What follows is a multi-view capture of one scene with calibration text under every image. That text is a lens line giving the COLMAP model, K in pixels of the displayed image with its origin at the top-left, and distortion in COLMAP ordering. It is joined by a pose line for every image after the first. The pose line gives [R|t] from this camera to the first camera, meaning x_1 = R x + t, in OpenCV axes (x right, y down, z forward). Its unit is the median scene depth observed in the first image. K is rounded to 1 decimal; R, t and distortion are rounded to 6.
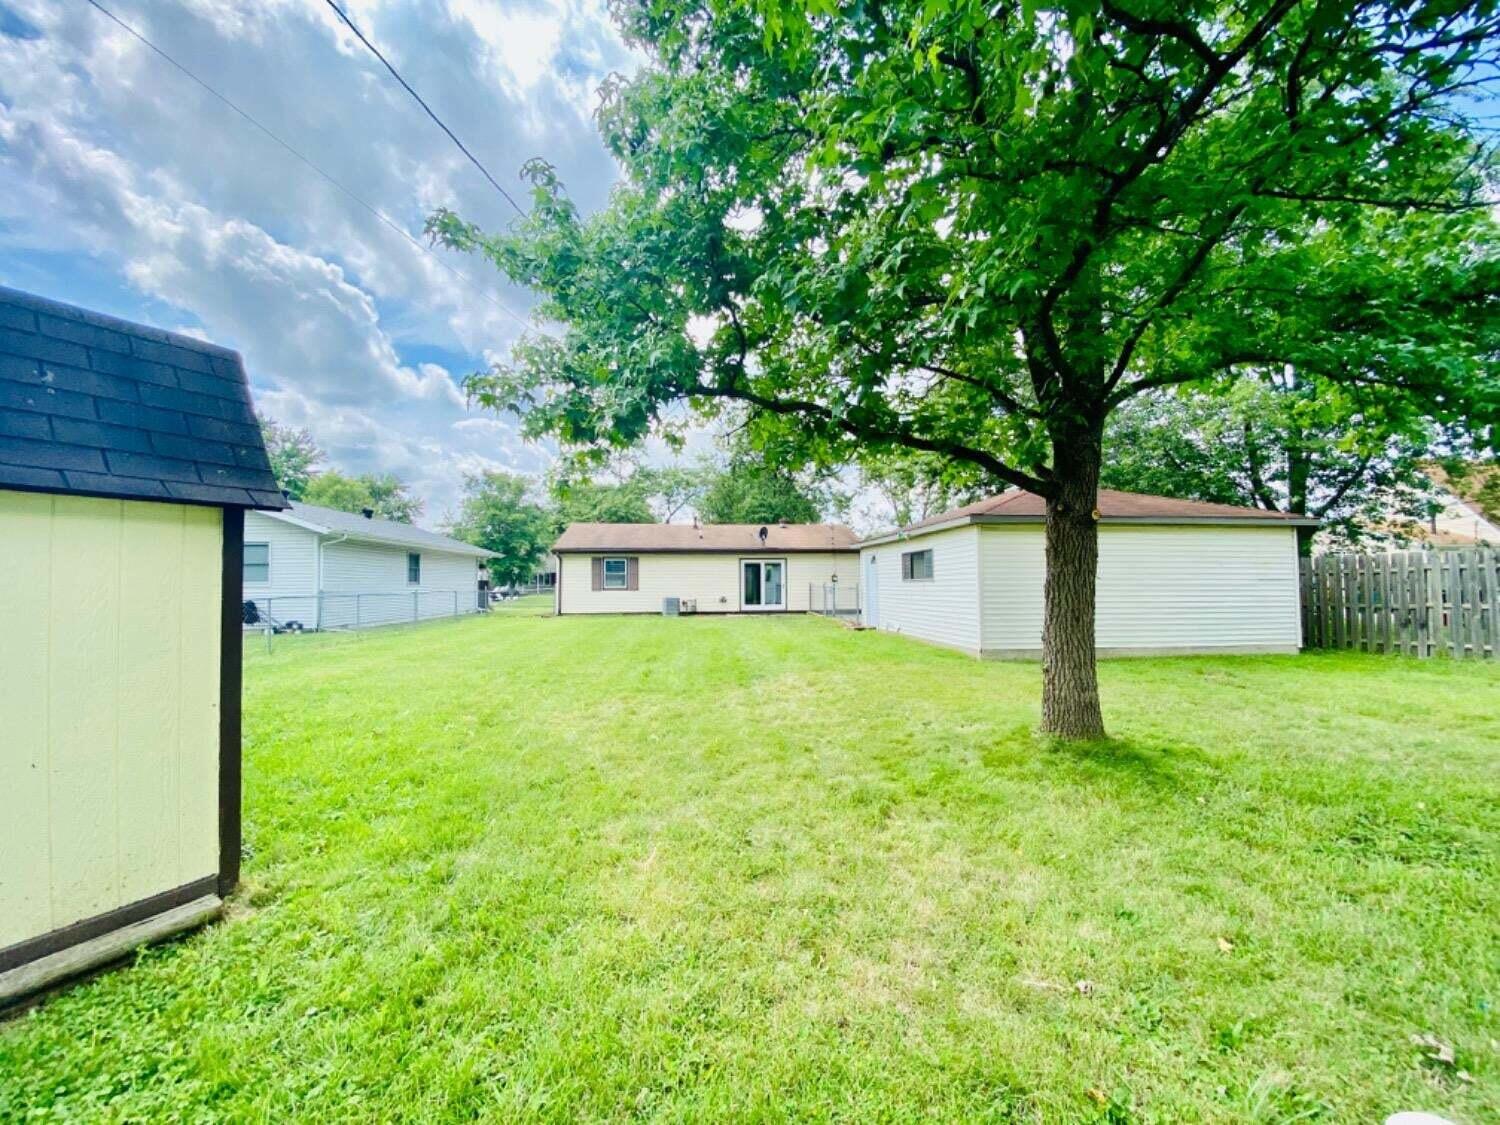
lens RADIAL K [[593.6, 0, 750.0], [0, 593.6, 562.5], [0, 0, 1]] dist [0.000729, -0.000396]
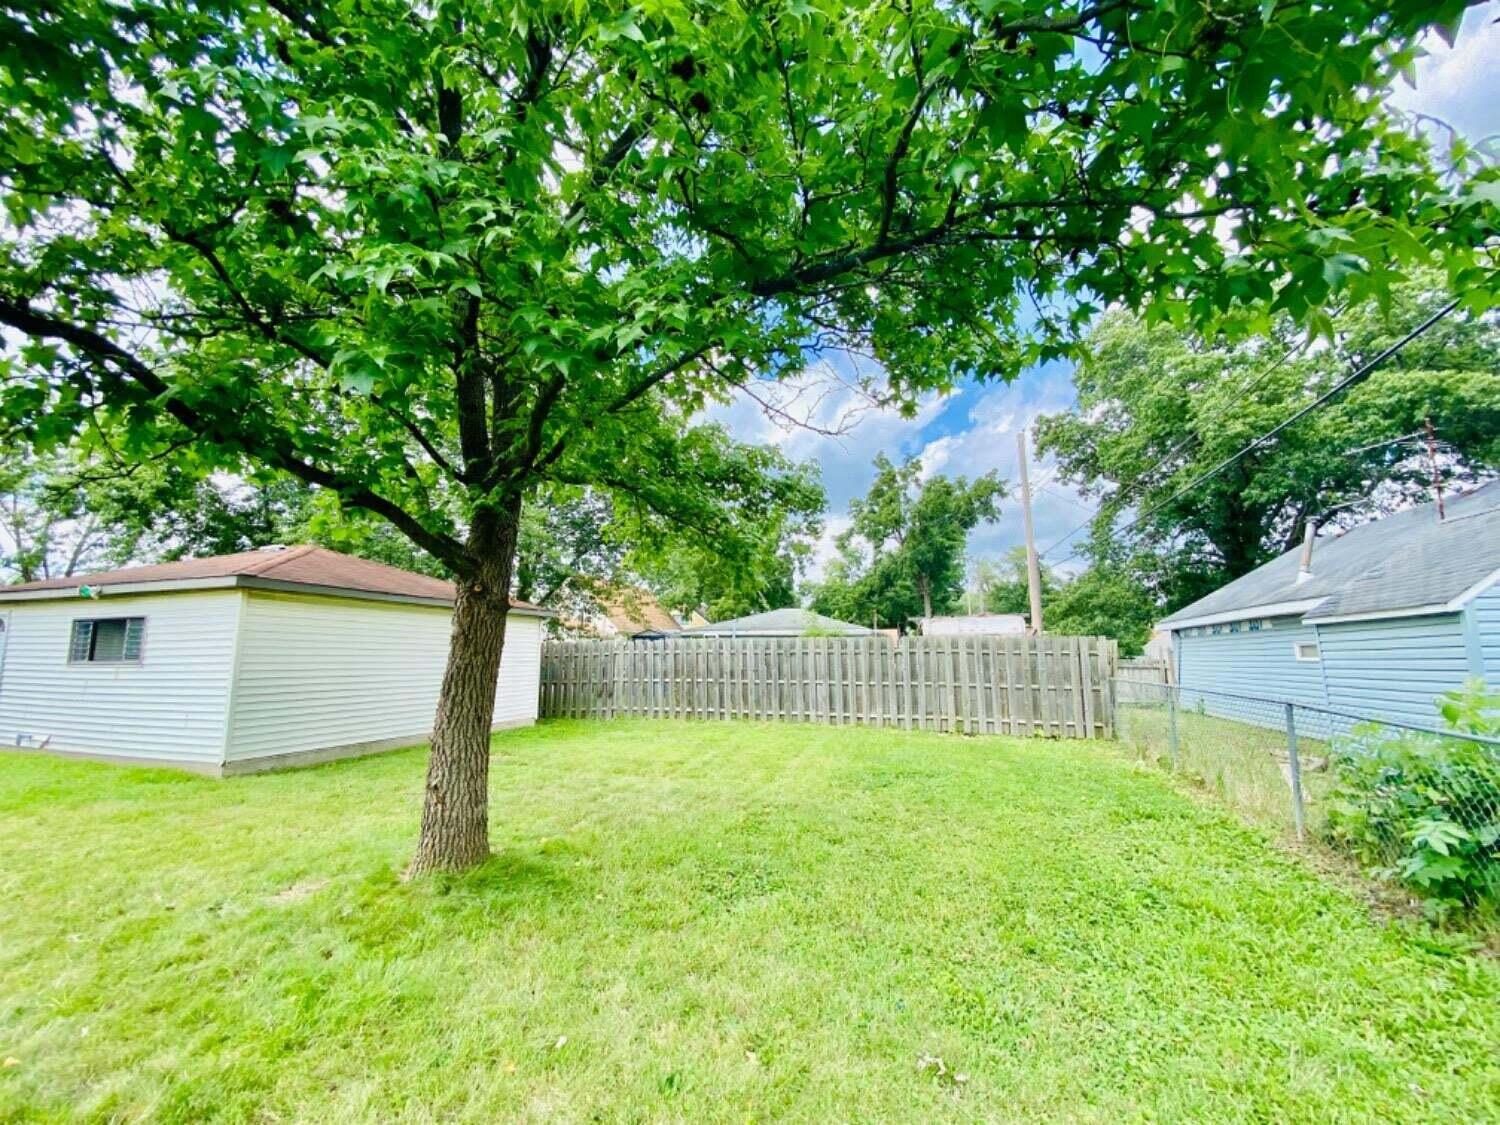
lens RADIAL K [[617.3, 0, 750.0], [0, 617.3, 562.5], [0, 0, 1]] dist [0.021336, -0.016360]
pose [[0.426132, 0.139042, 0.893912, -0.117095], [-0.028488, 0.989691, -0.140359, -0.014351], [-0.904212, 0.034346, 0.425700, 0.252159]]
